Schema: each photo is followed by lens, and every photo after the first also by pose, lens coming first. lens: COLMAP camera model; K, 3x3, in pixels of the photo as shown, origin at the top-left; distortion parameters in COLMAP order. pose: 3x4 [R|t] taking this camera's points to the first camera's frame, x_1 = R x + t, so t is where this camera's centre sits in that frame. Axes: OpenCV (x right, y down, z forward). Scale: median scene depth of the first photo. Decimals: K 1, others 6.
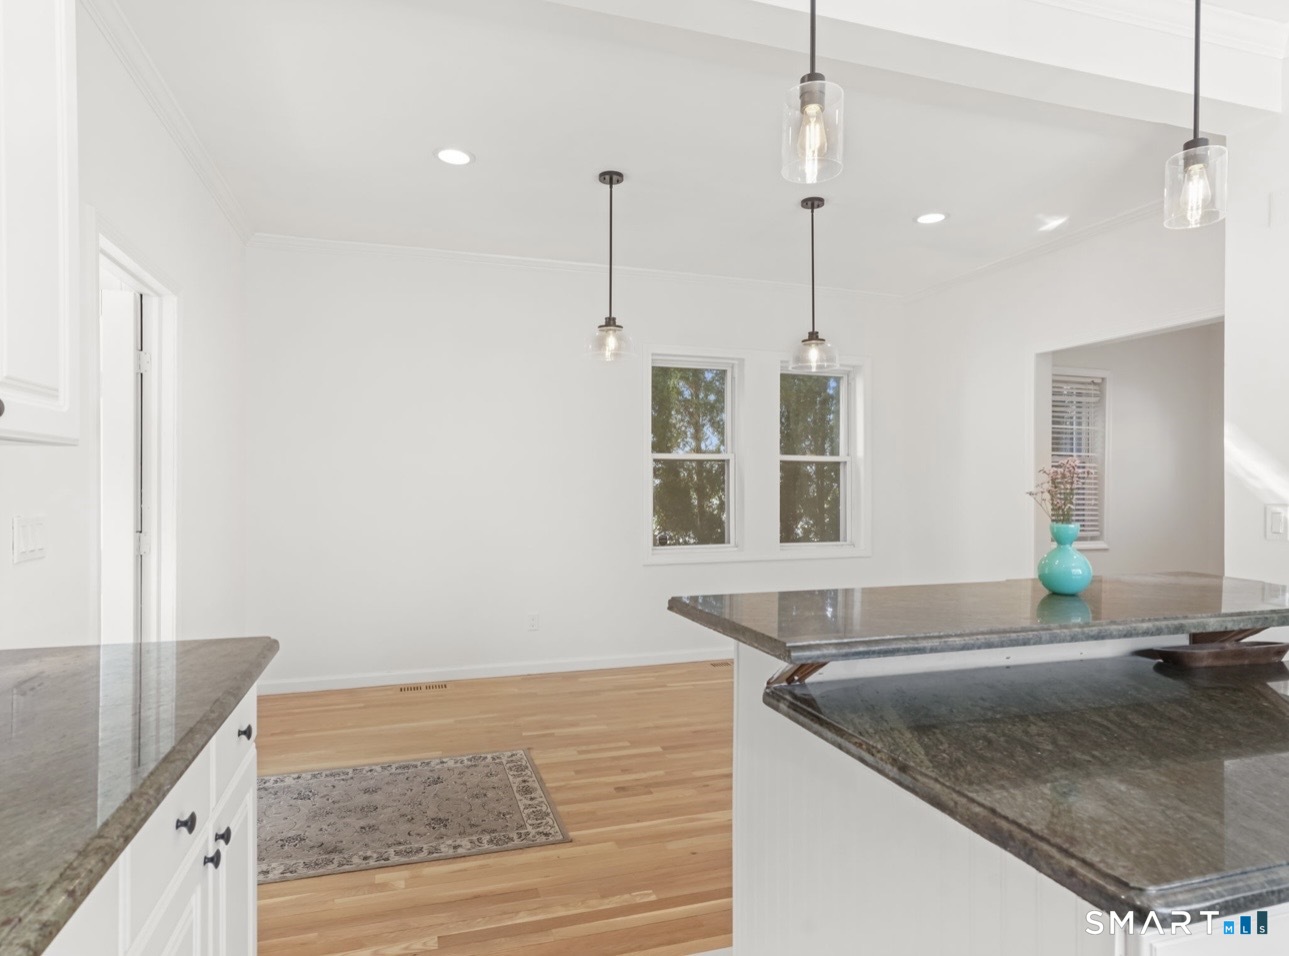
lens RADIAL K [[678.7, 0, 645.8], [0, 678.7, 502.4], [0, 0, 1]] dist [-0.003428, -0.000645]
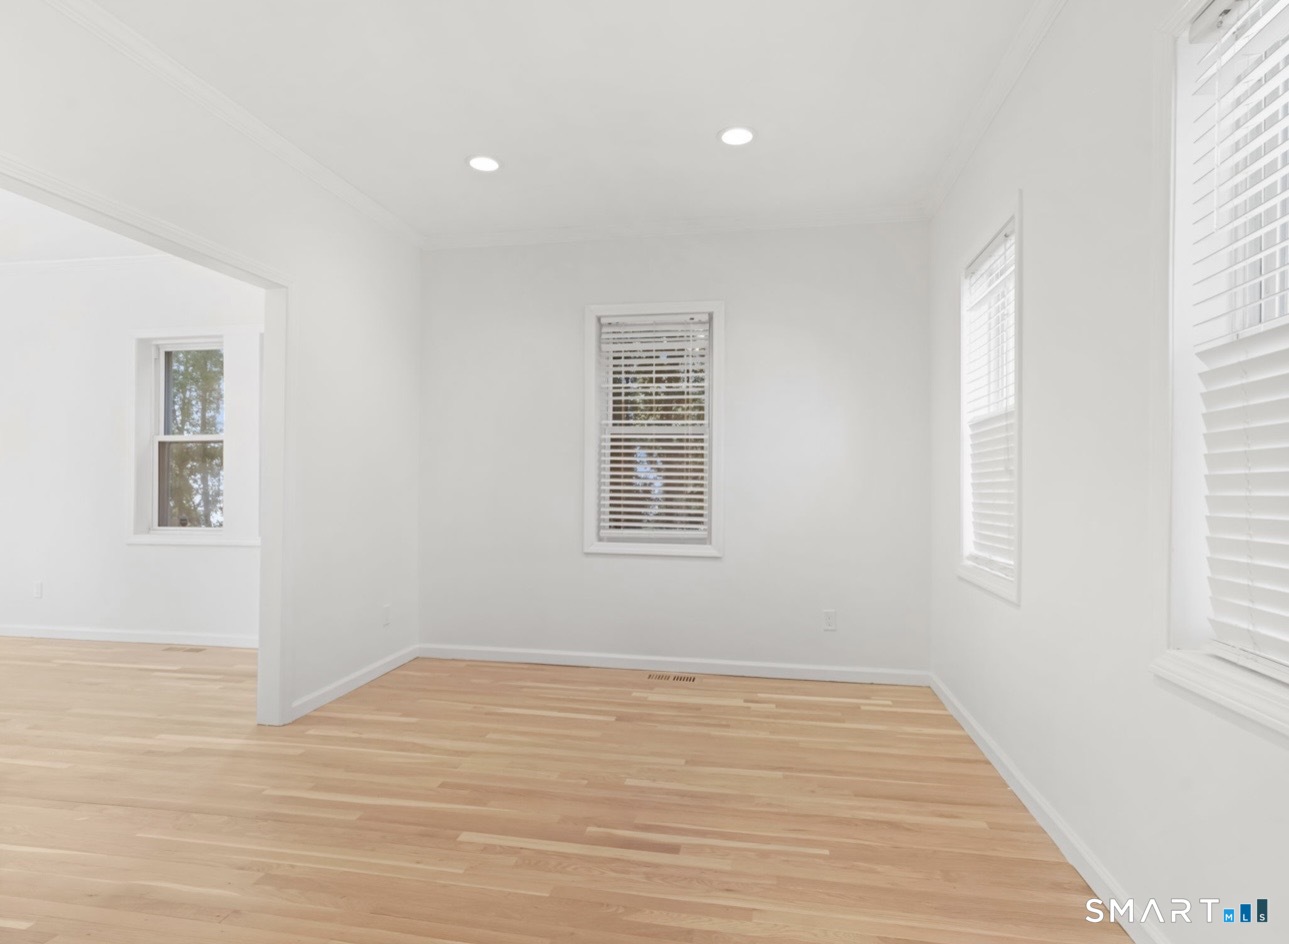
lens RADIAL K [[709.1, 0, 644.5], [0, 709.1, 472.0], [0, 0, 1]] dist [0.016797, 0.000683]
pose [[0.881126, -0.002091, -0.472878, 0.957692], [-0.011197, 0.999618, -0.025283, 0.000829], [0.472750, 0.027572, 0.880765, 0.324278]]
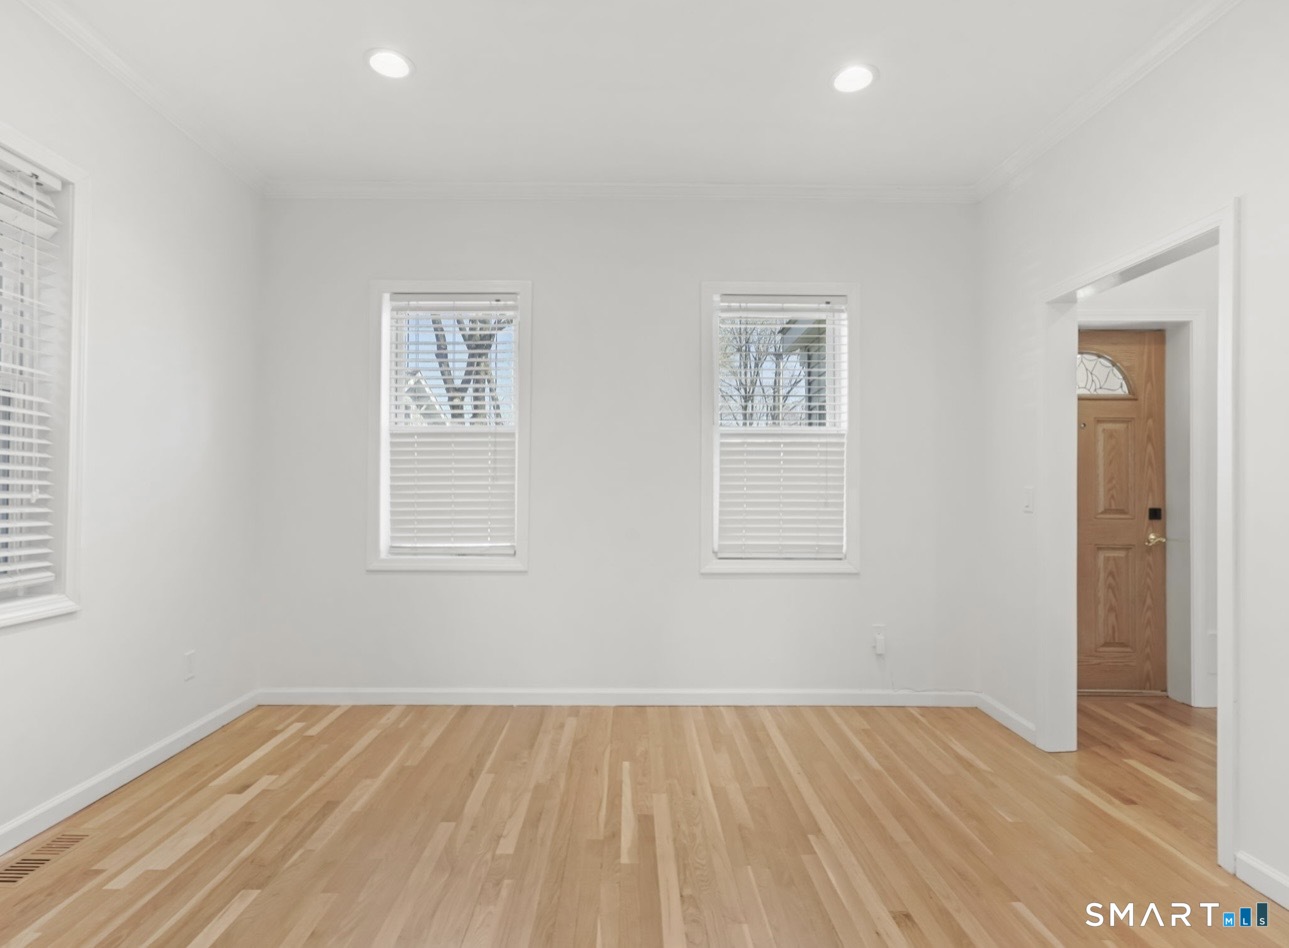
lens RADIAL K [[709.1, 0, 644.5], [0, 709.1, 474.0], [0, 0, 1]] dist [0.016797, 0.000683]
pose [[0.280536, 0.012983, 0.959756, 0.368346], [0.001614, 0.999901, -0.013997, -0.006430], [-0.959842, 0.005476, 0.280487, 0.557502]]
